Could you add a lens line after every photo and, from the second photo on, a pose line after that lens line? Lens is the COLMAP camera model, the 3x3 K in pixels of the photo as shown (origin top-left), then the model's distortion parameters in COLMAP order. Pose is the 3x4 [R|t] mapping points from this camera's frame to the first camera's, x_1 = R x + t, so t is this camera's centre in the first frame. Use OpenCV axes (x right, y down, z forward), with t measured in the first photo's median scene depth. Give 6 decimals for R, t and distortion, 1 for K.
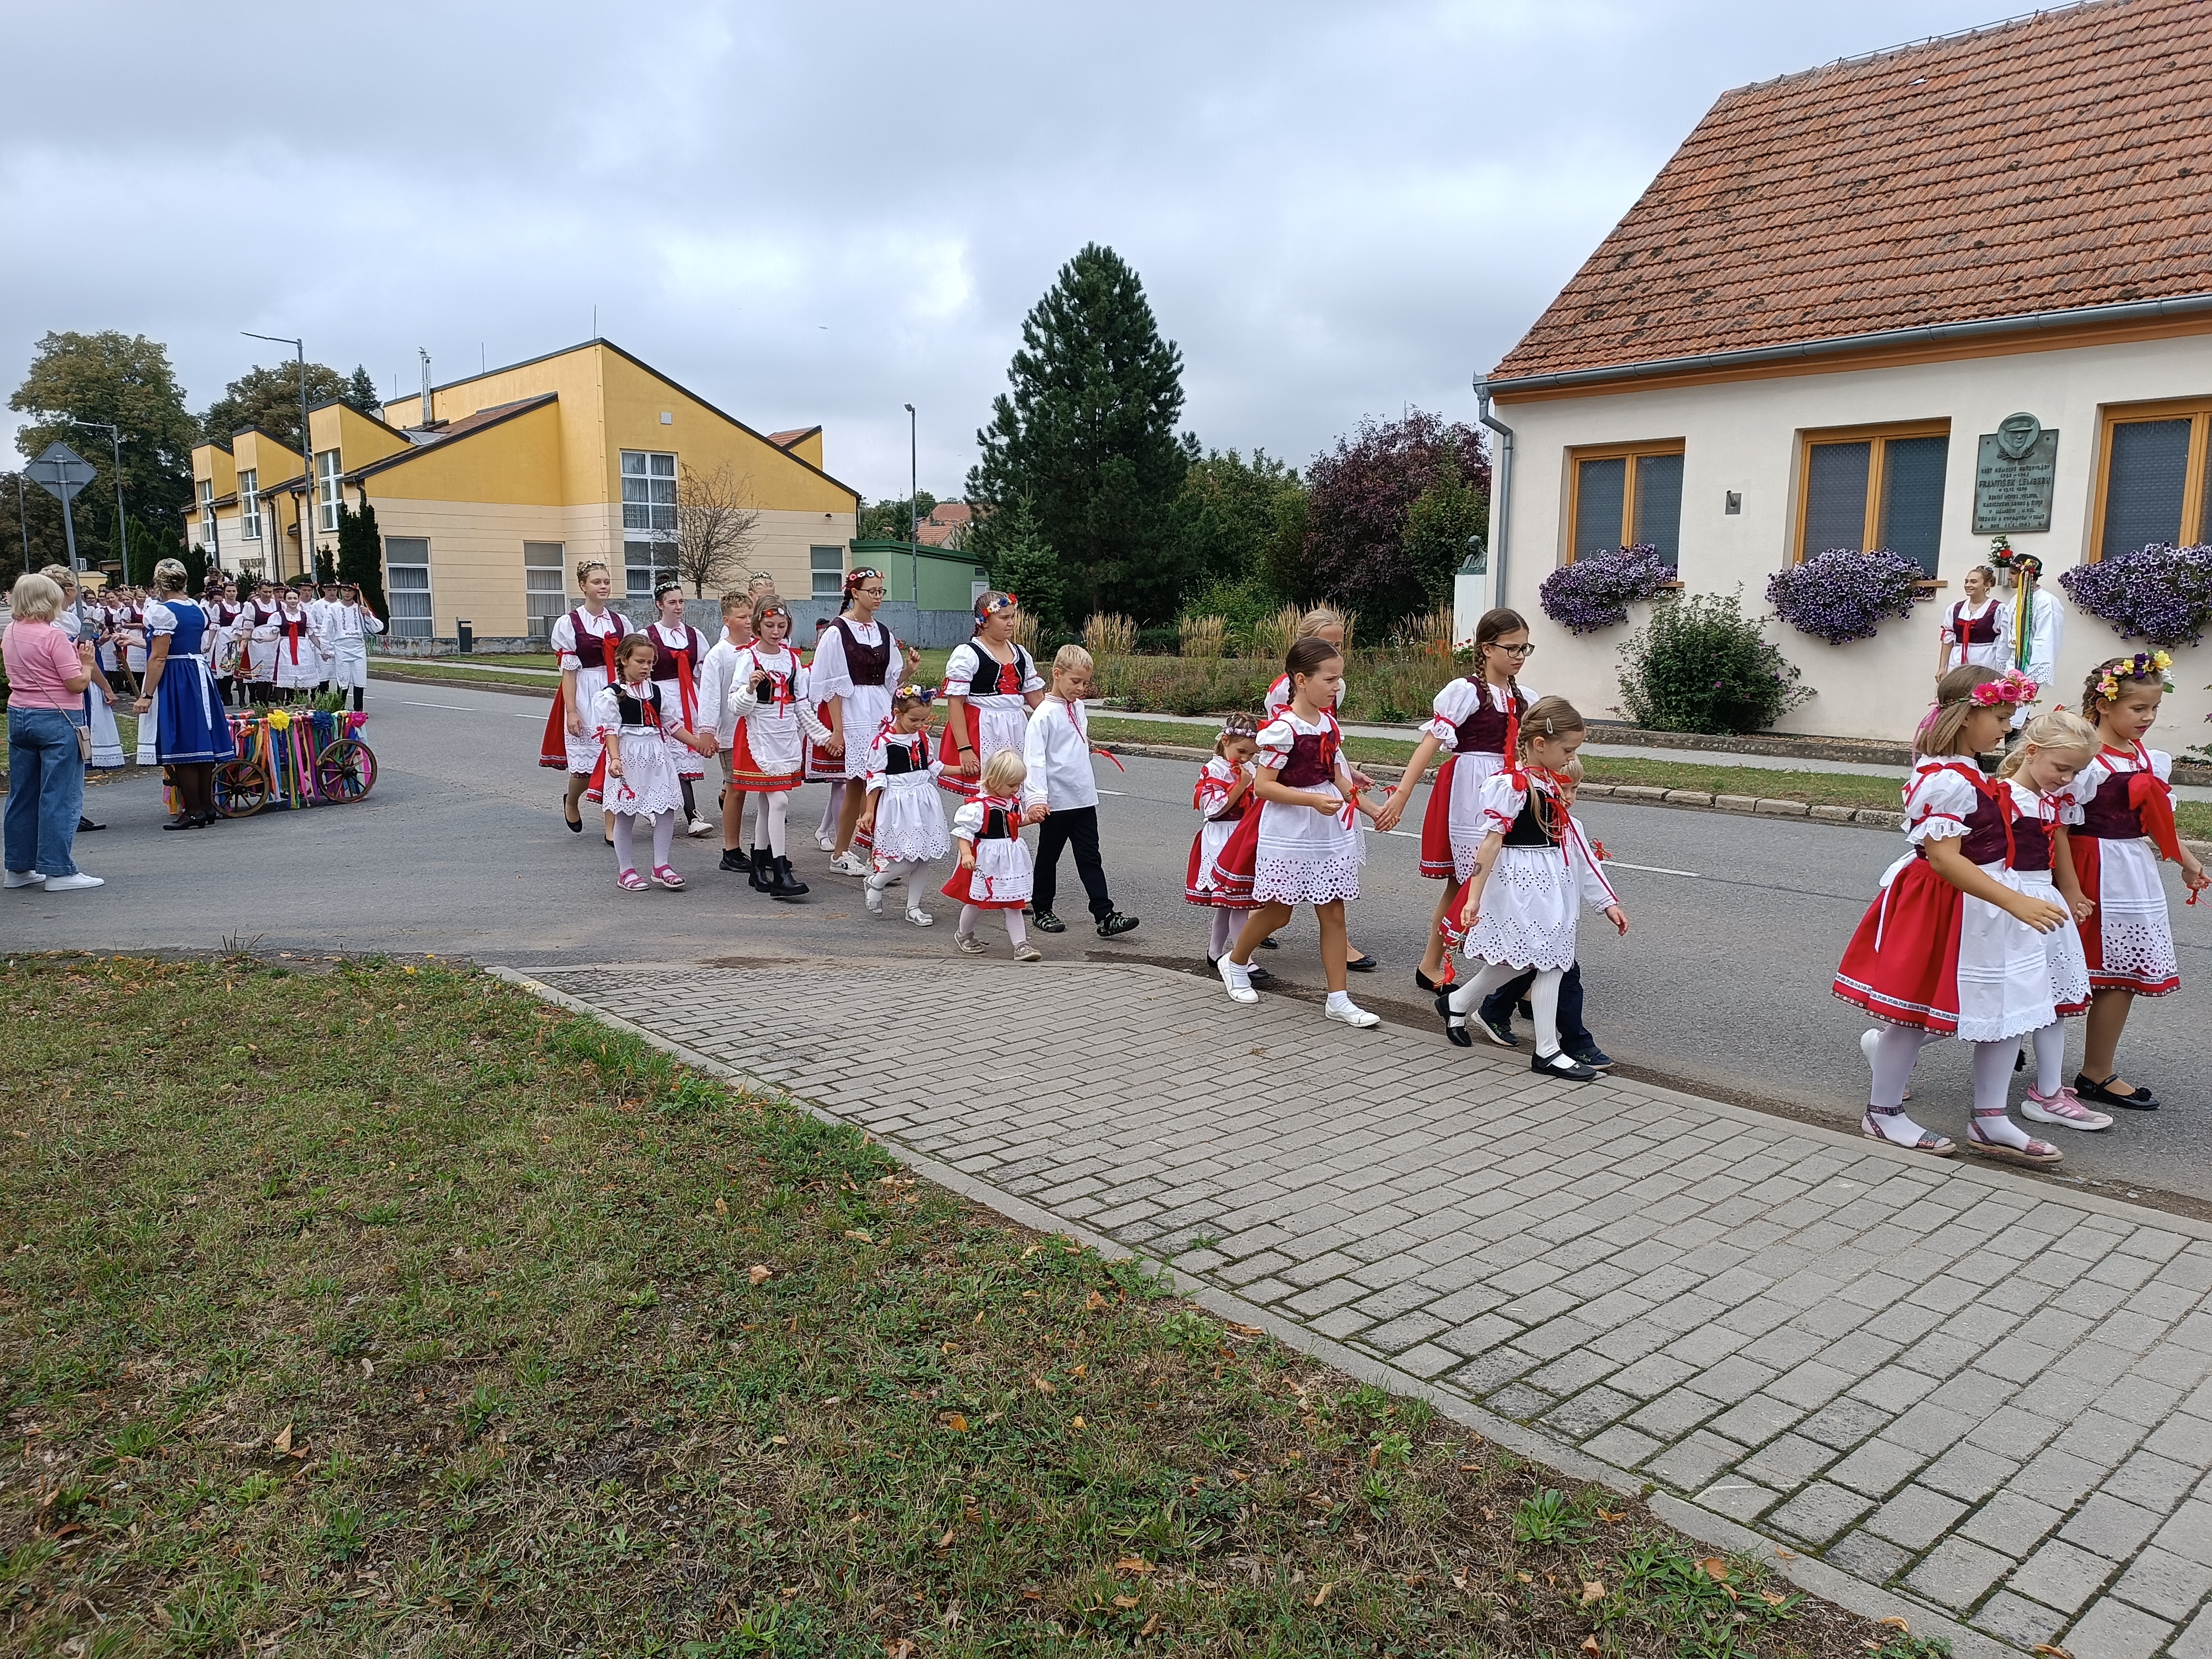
lens RADIAL K [[1554.3, 0, 1110.9], [0, 1554.3, 853.3], [0, 0, 1]] dist [0.022729, -0.020866]
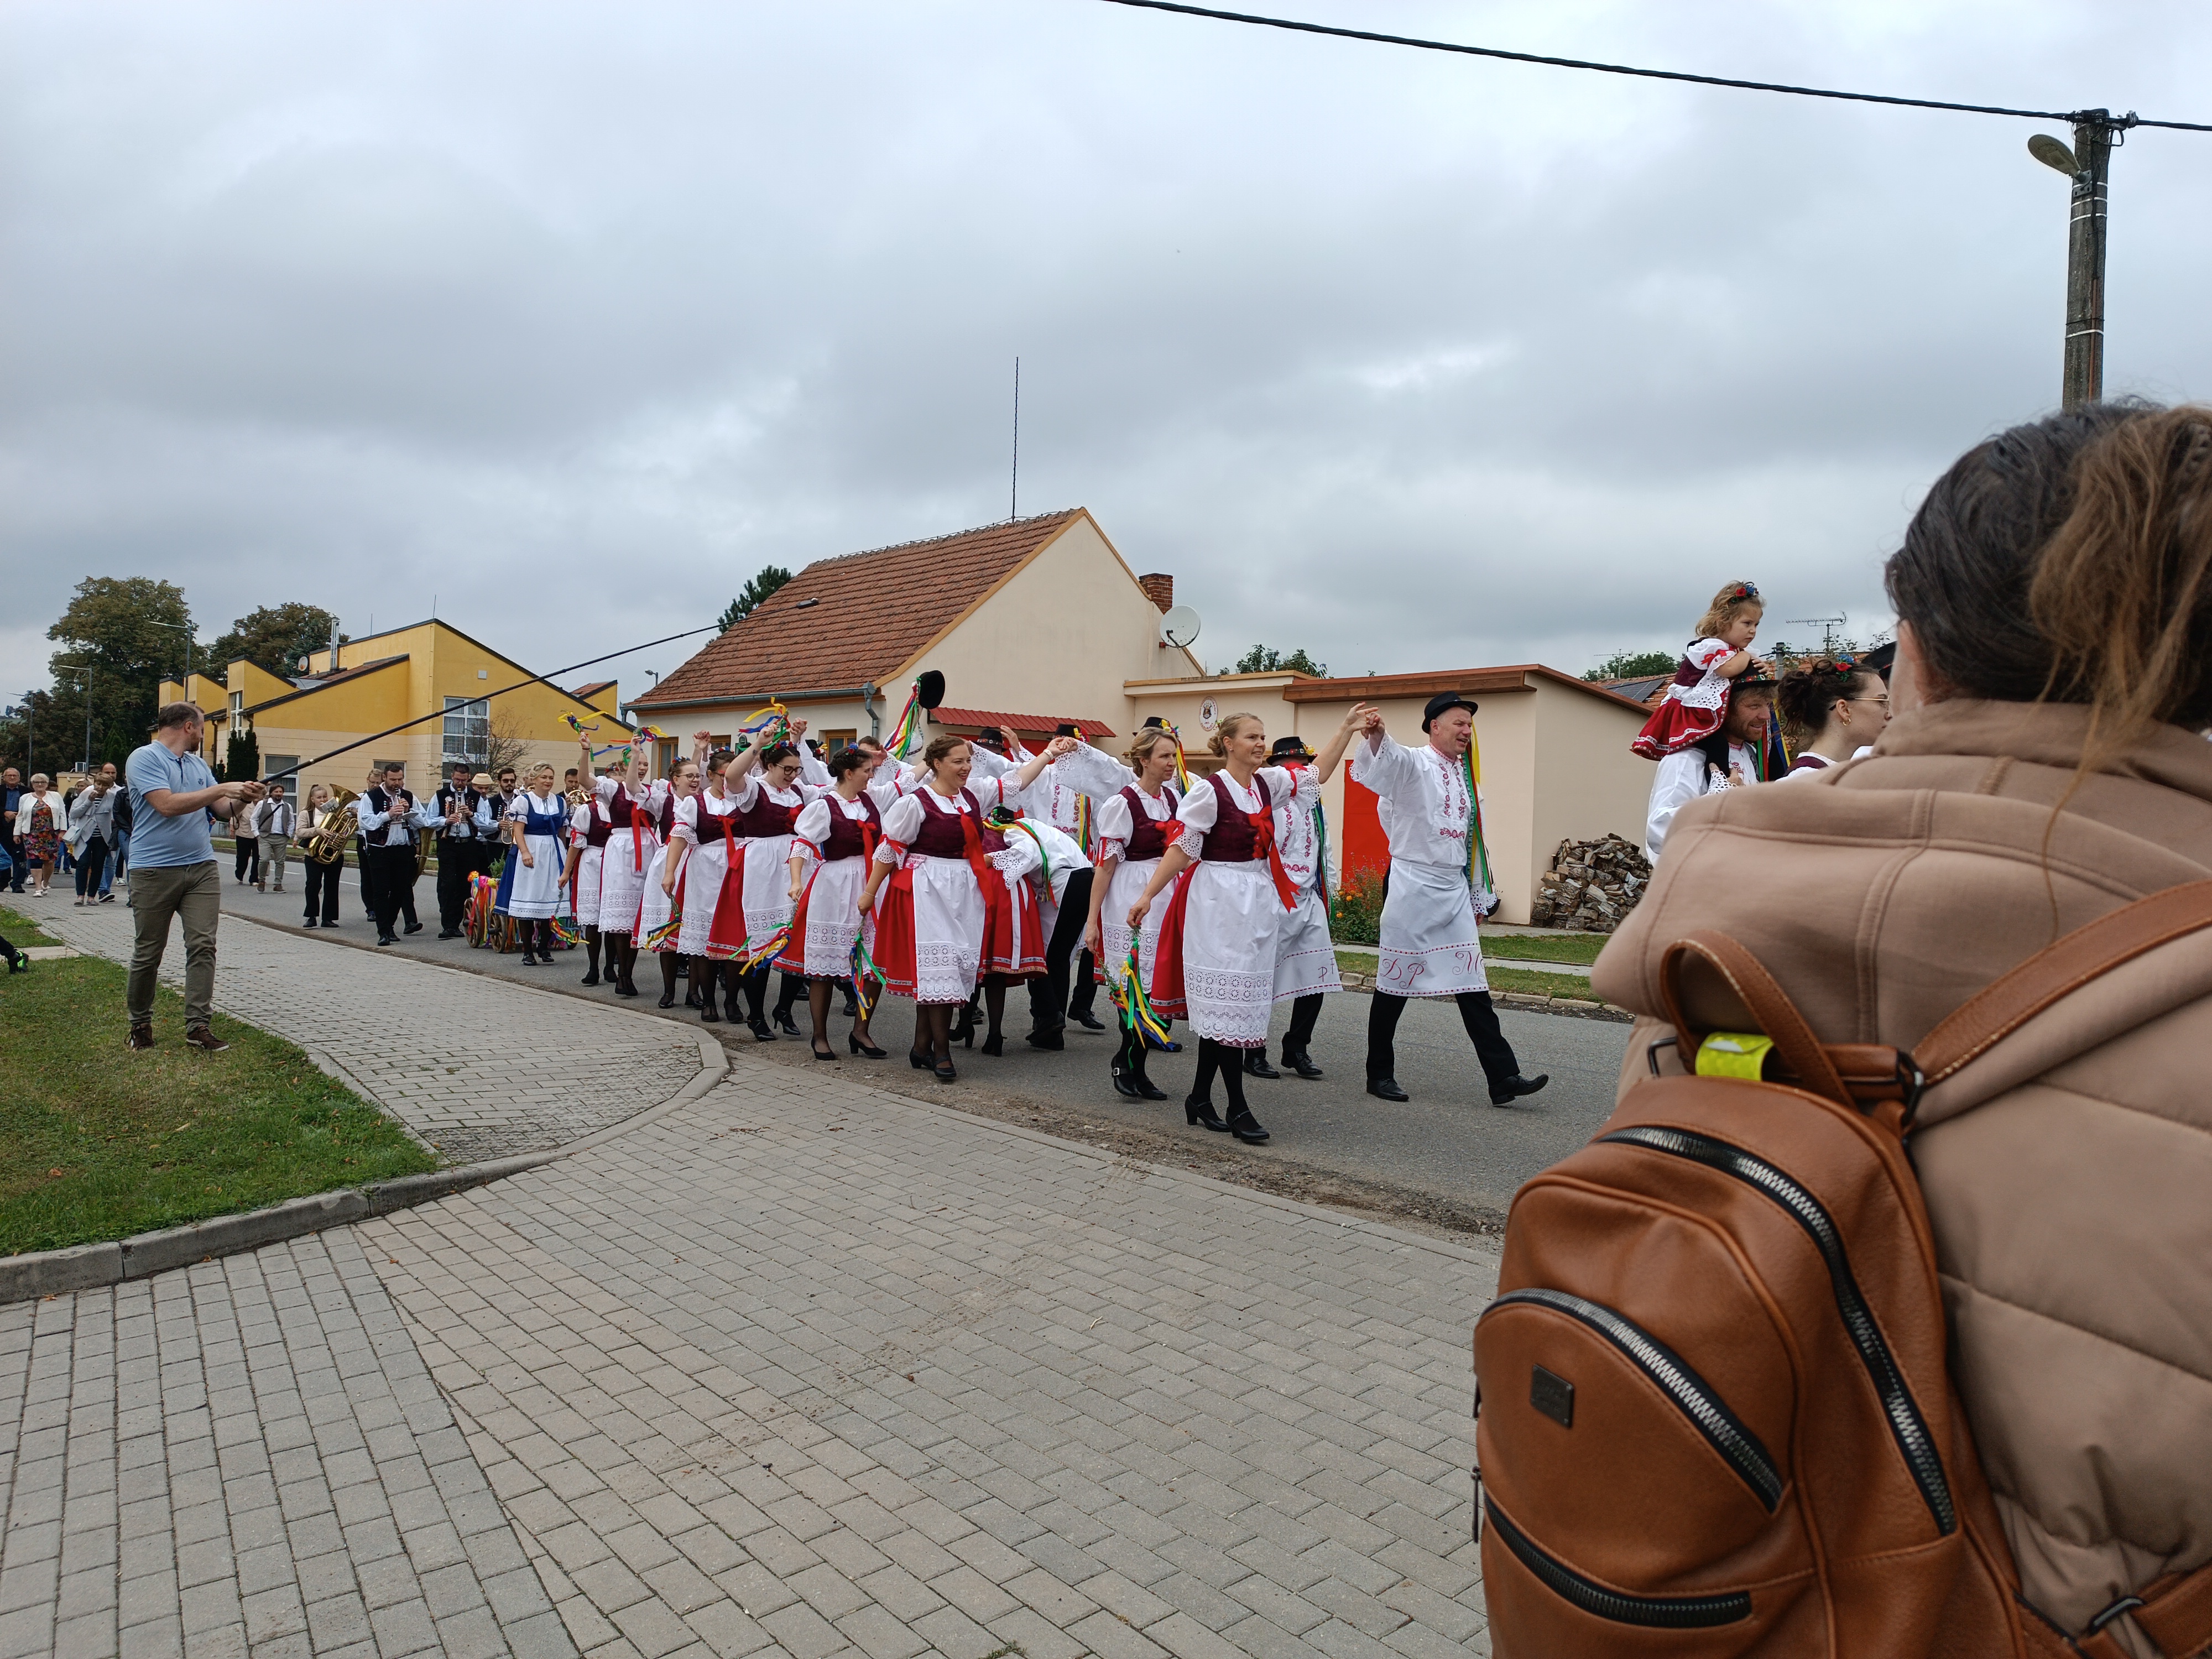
lens RADIAL K [[1461.4, 0, 1099.3], [0, 1461.4, 810.2], [0, 0, 1]] dist [-0.005262, -0.008701]
pose [[0.999637, 0.019720, 0.018352, 0.455124], [-0.016436, 0.986242, -0.164490, 0.080896], [-0.021343, 0.164128, 0.986208, -0.501323]]
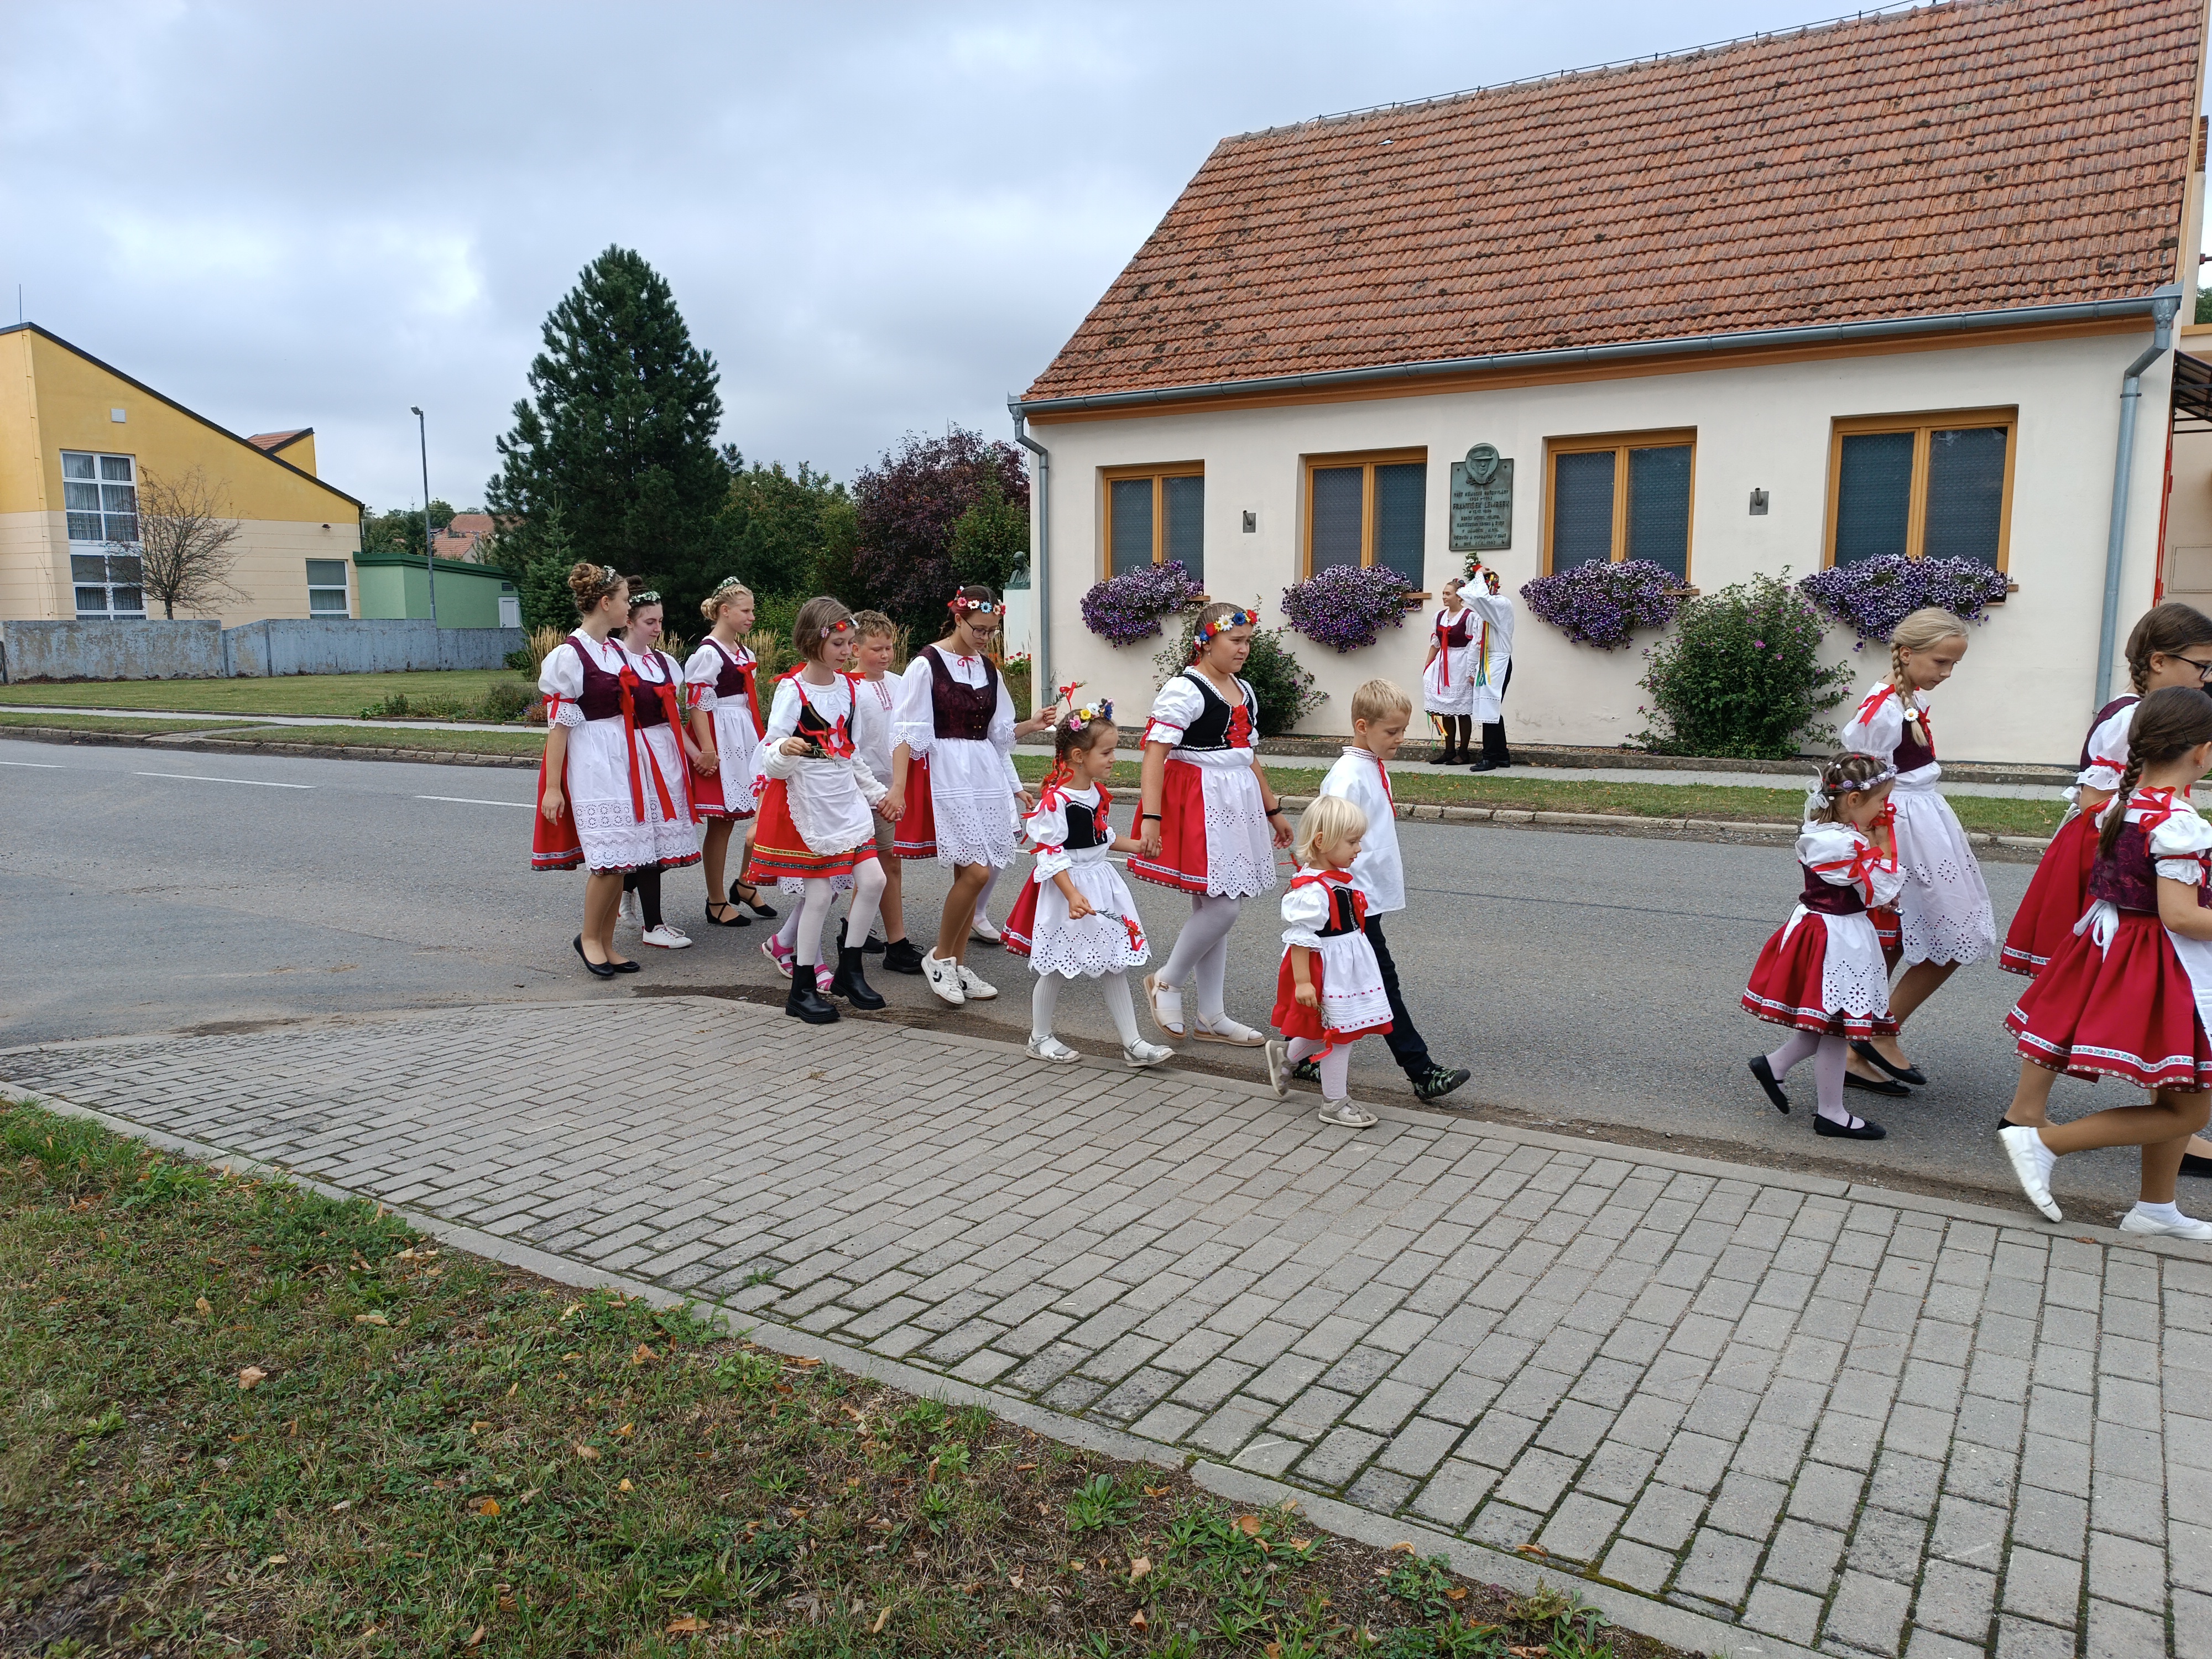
lens RADIAL K [[1554.3, 0, 1111.6], [0, 1554.3, 849.0], [0, 0, 1]] dist [0.022729, -0.020866]
pose [[0.960735, -0.051399, 0.272666, 0.004085], [0.054523, 0.998505, -0.003887, -0.000545], [-0.272059, 0.018601, 0.962101, -0.000990]]
